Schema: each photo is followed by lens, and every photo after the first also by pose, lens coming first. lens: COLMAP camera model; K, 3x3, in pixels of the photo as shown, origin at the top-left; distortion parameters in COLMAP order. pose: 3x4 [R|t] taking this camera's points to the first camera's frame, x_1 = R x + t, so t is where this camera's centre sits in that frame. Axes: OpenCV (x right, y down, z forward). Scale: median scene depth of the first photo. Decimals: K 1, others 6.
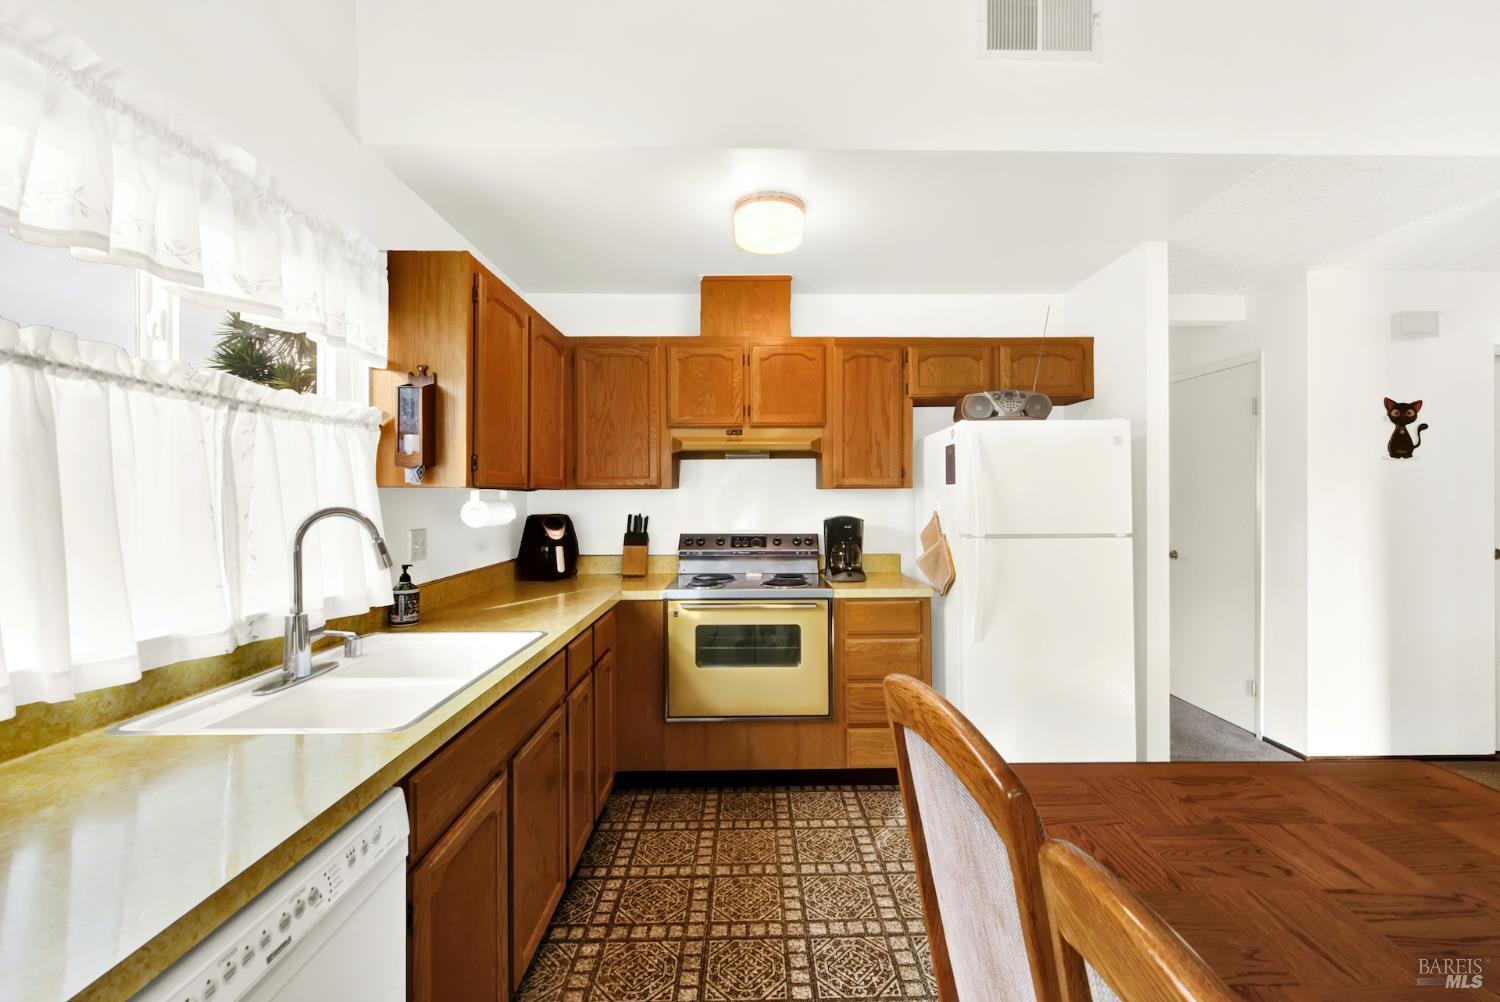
lens RADIAL K [[617.4, 0, 756.6], [0, 617.4, 497.2], [0, 0, 1]] dist [0.000720, -0.000428]
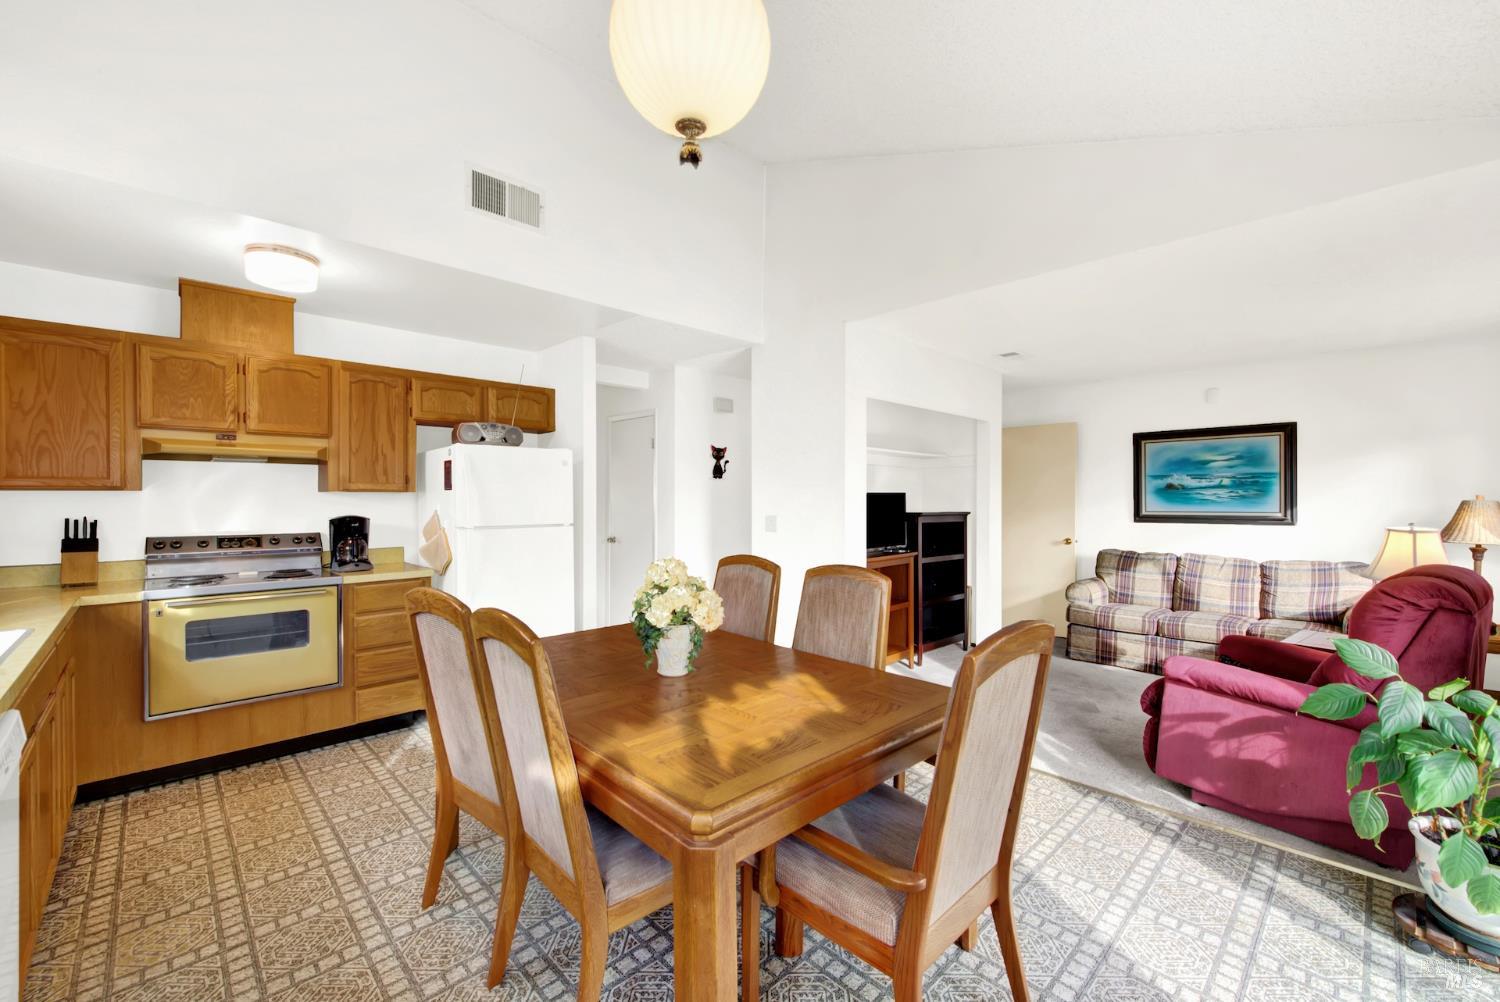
lens RADIAL K [[616.4, 0, 757.5], [0, 616.4, 503.4], [0, 0, 1]] dist [0.011135, -0.005475]
pose [[0.725665, -0.001522, 0.688046, -0.113572], [-0.003235, 0.999979, 0.005624, -0.002063], [-0.688040, -0.006307, 0.725645, -0.408723]]
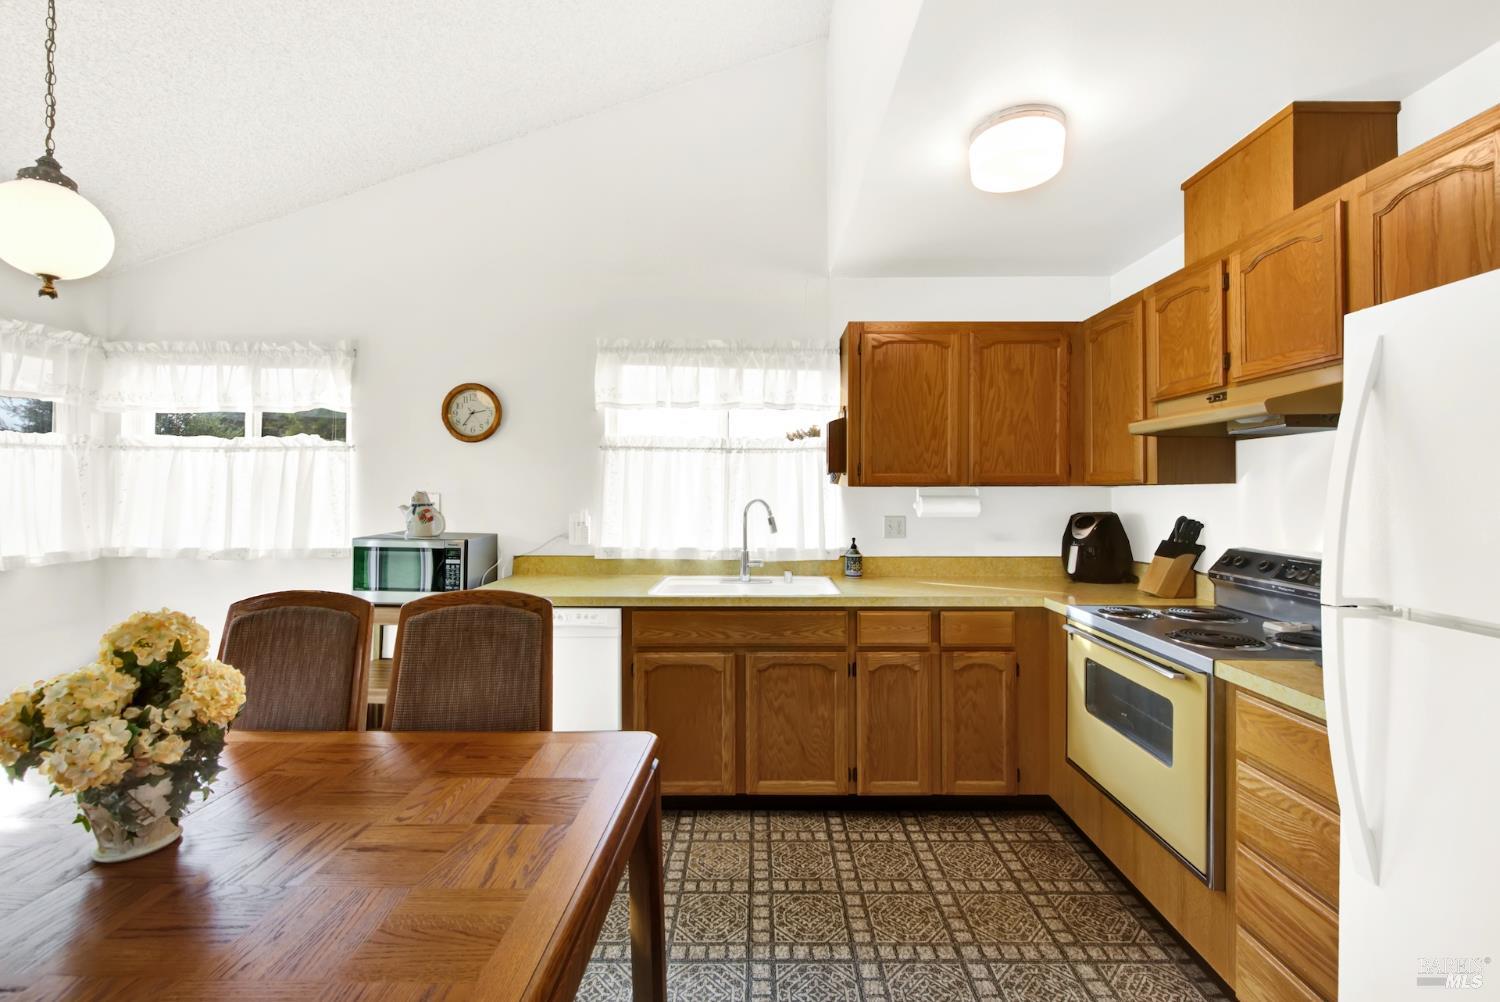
lens RADIAL K [[619.0, 0, 757.7], [0, 619.0, 484.9], [0, 0, 1]] dist [-0.000192, -0.000291]
pose [[-0.019029, -0.004767, -0.999808, 0.681301], [-0.002849, 0.999985, -0.004714, -0.008268], [0.999815, 0.002759, -0.019042, 0.569704]]
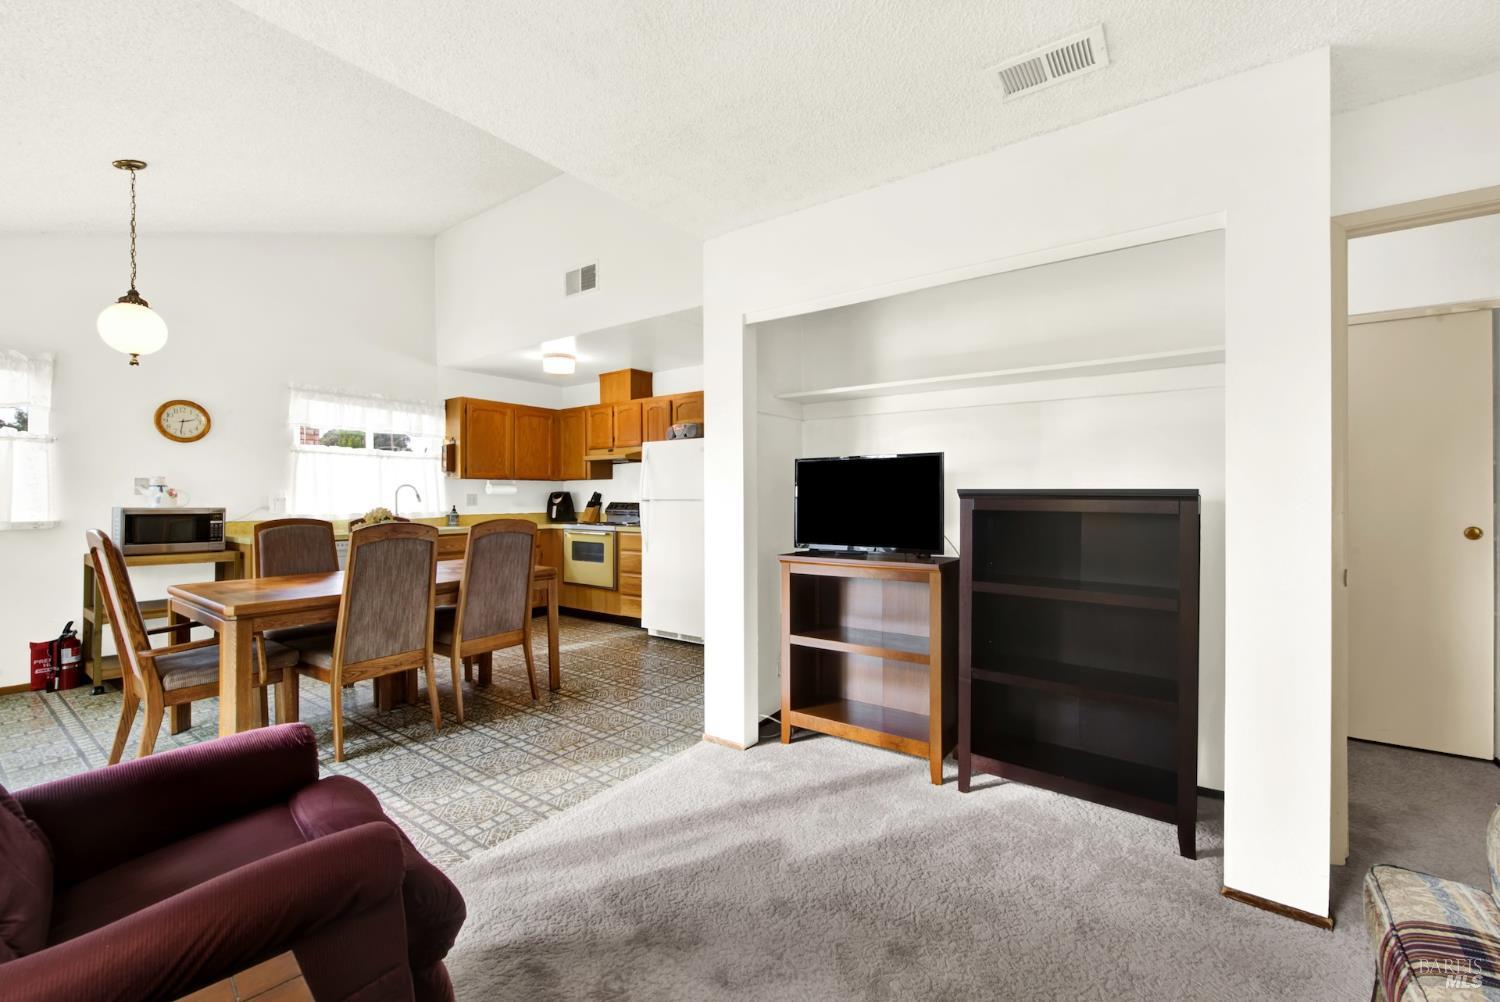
lens RADIAL K [[617.4, 0, 756.6], [0, 617.4, 497.2], [0, 0, 1]] dist [0.000720, -0.000428]
pose [[0.805623, 0.006189, -0.592396, 1.658169], [-0.003239, 0.999977, 0.006042, 0.035023], [0.592419, -0.002948, 0.805624, -0.358731]]
